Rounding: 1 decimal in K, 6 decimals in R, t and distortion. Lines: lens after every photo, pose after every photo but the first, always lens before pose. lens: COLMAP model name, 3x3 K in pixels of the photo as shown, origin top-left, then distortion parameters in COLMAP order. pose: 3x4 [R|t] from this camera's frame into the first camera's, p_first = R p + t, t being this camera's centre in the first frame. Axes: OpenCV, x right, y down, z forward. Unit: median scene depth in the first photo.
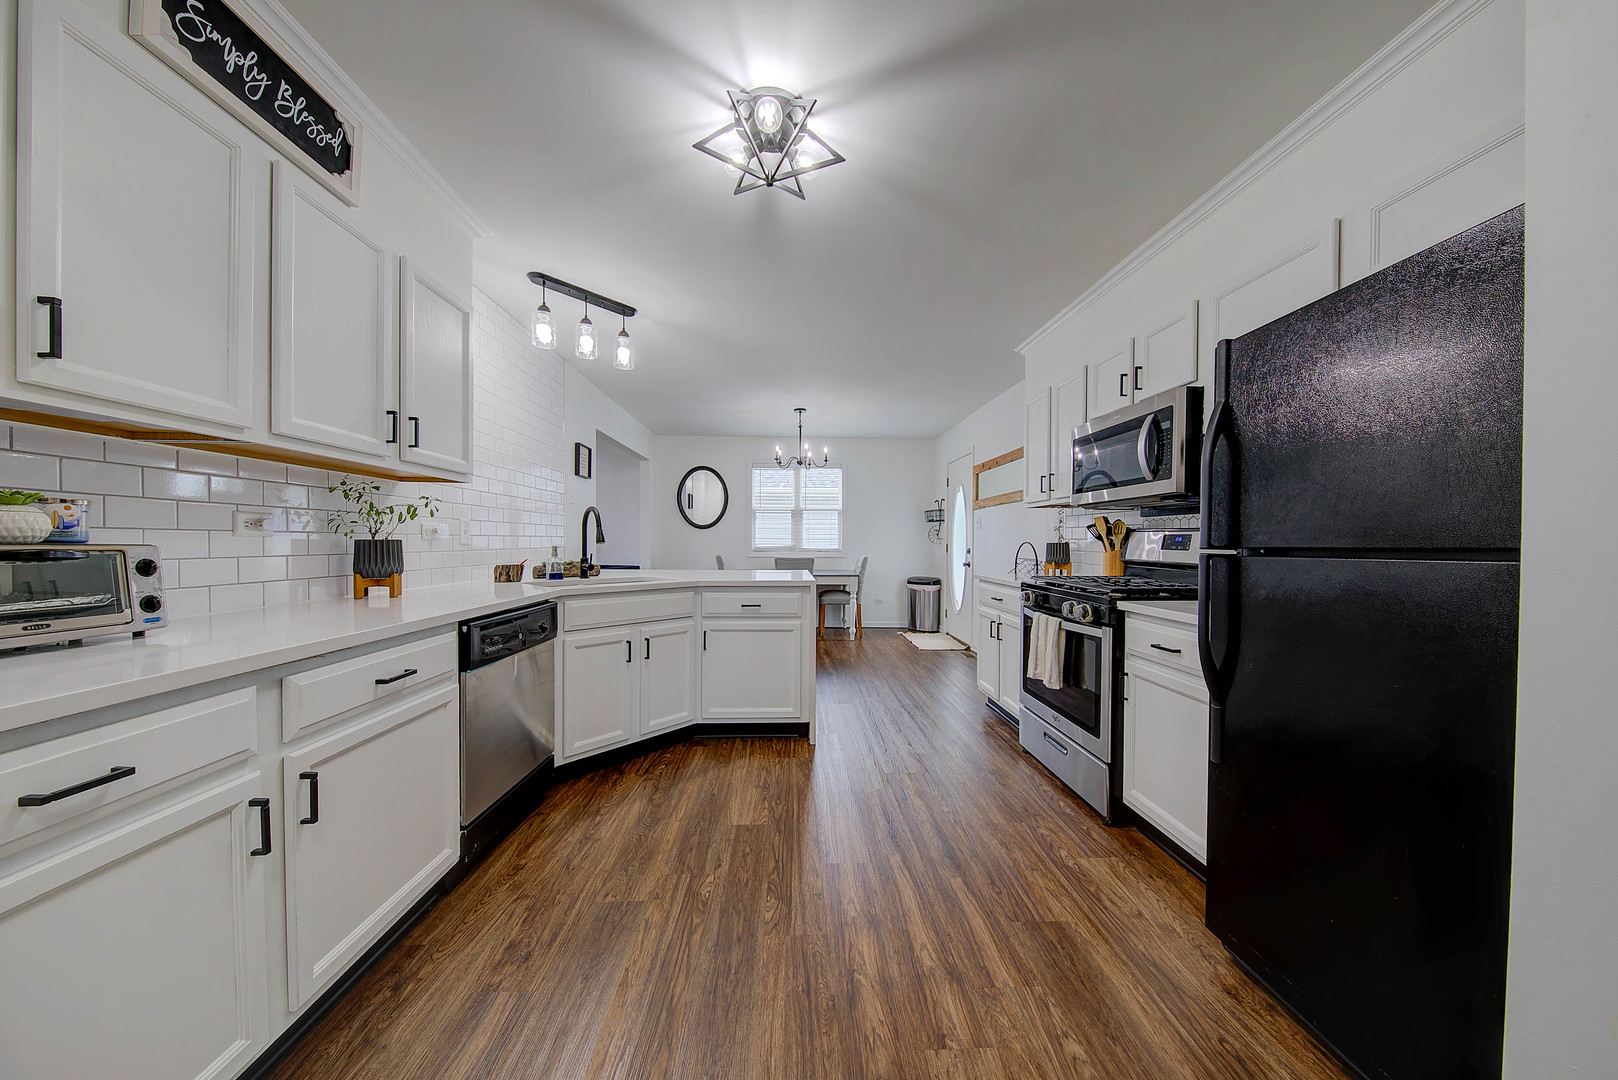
lens RADIAL K [[526.0, 0, 807.5], [0, 526.0, 546.6], [0, 0, 1]] dist [0.001054, -0.002596]
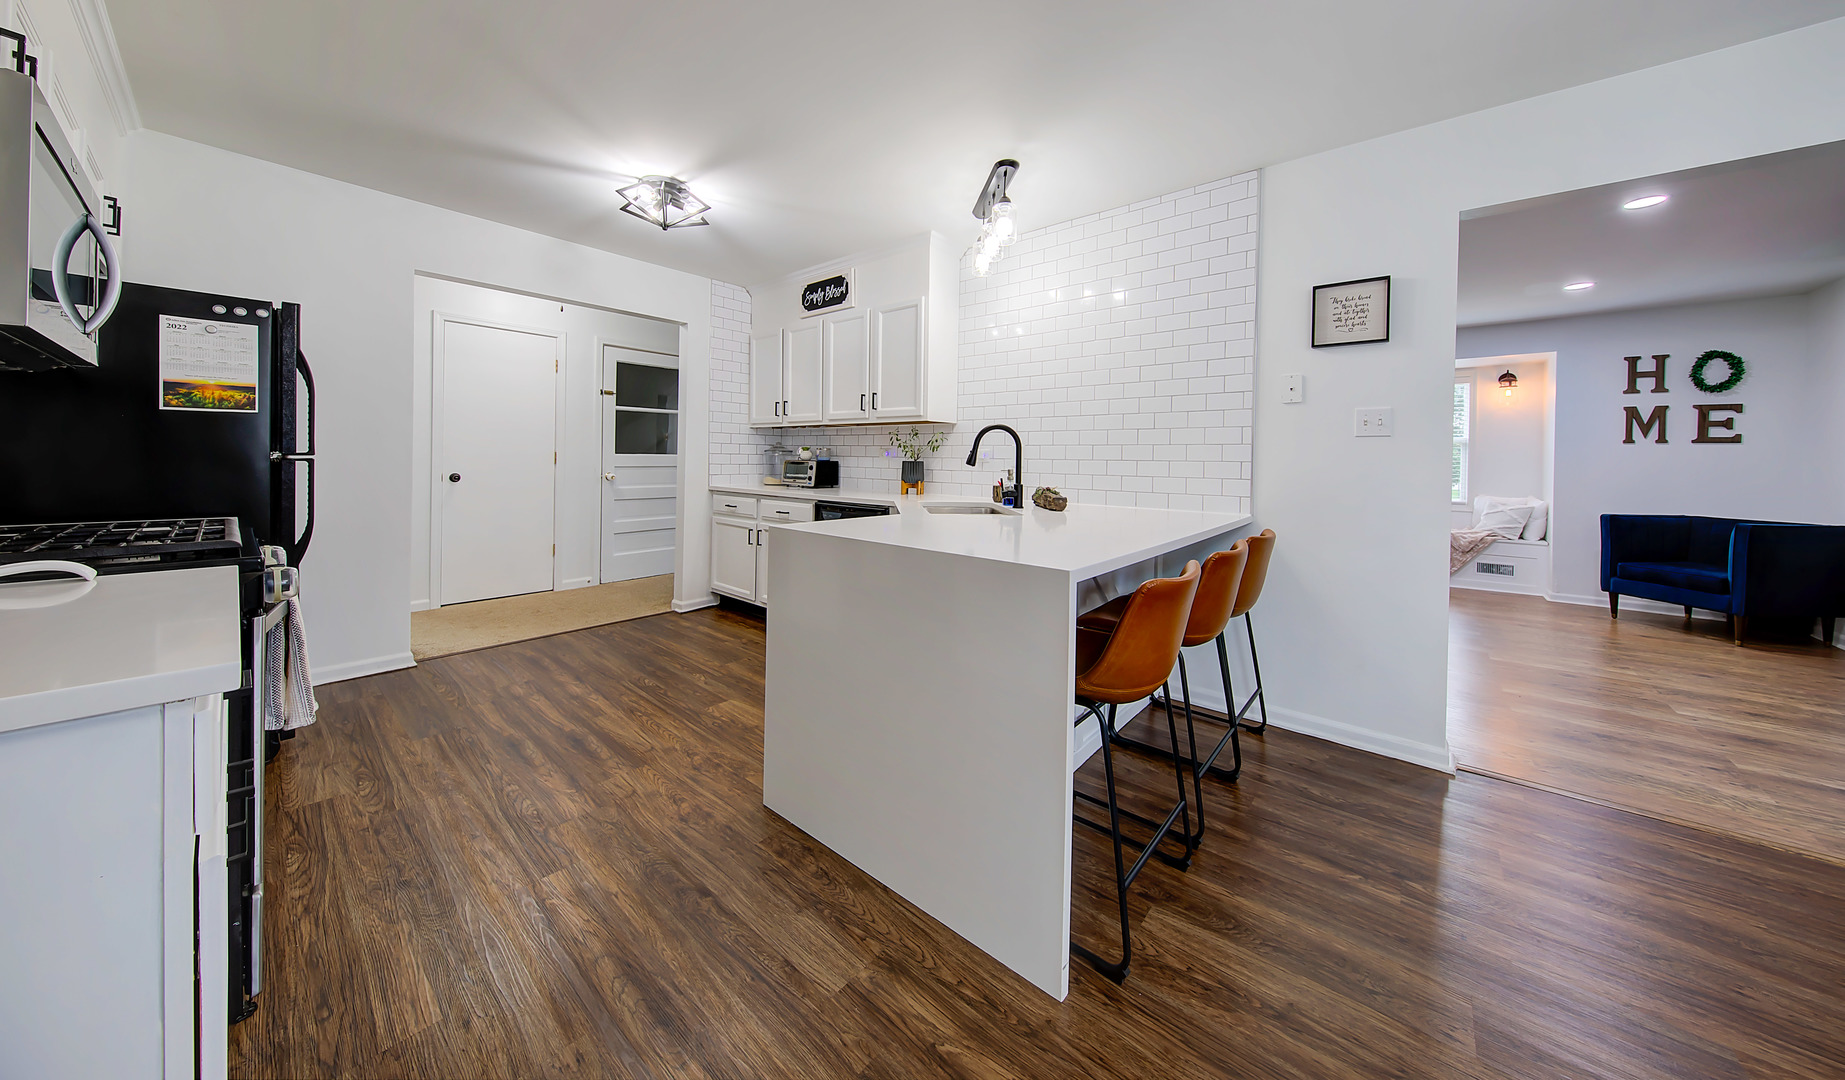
lens RADIAL K [[581.5, 0, 929.6], [0, 581.5, 460.0], [0, 0, 1]] dist [0.000046, -0.000007]
pose [[-0.672276, -0.012820, -0.740190, 0.487334], [-0.027173, 0.999604, 0.007366, -0.028260], [0.739802, 0.025065, -0.672357, 2.009573]]
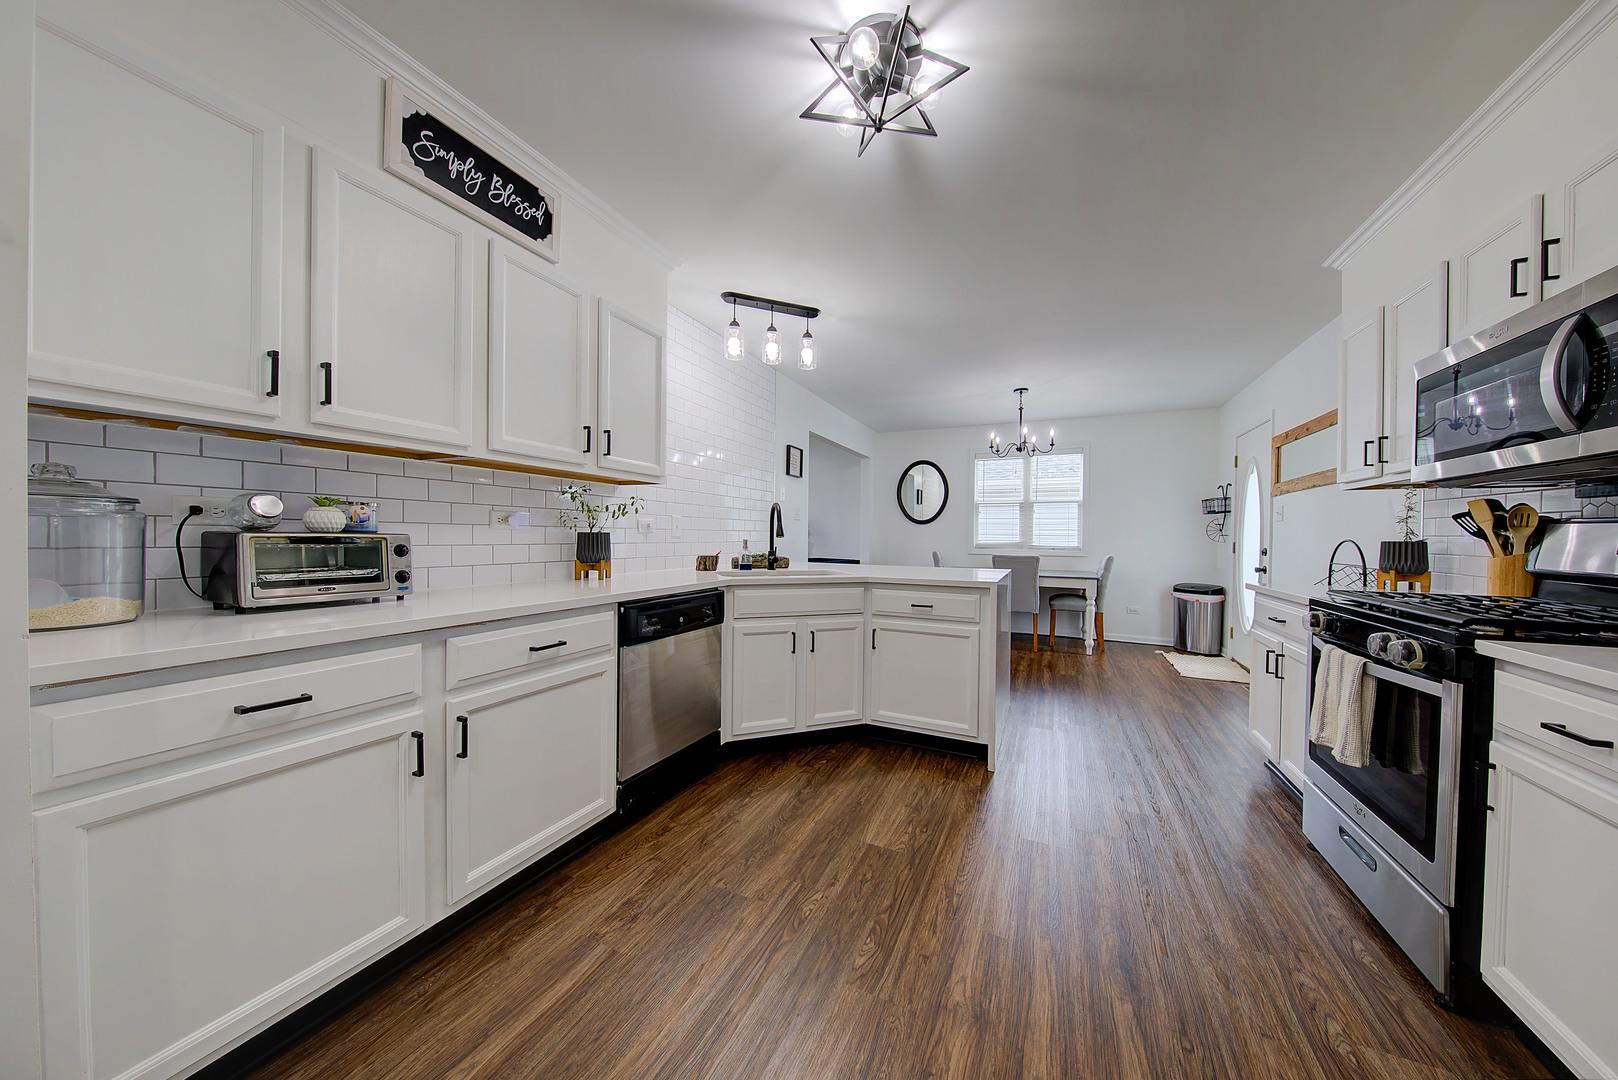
lens RADIAL K [[517.3, 0, 814.6], [0, 517.3, 541.2], [0, 0, 1]] dist [0.008702, -0.006323]
pose [[0.891390, 0.009889, -0.453130, 0.169335], [-0.011358, 0.999935, -0.000520, 0.001780], [0.453095, 0.005610, 0.891444, 0.131789]]
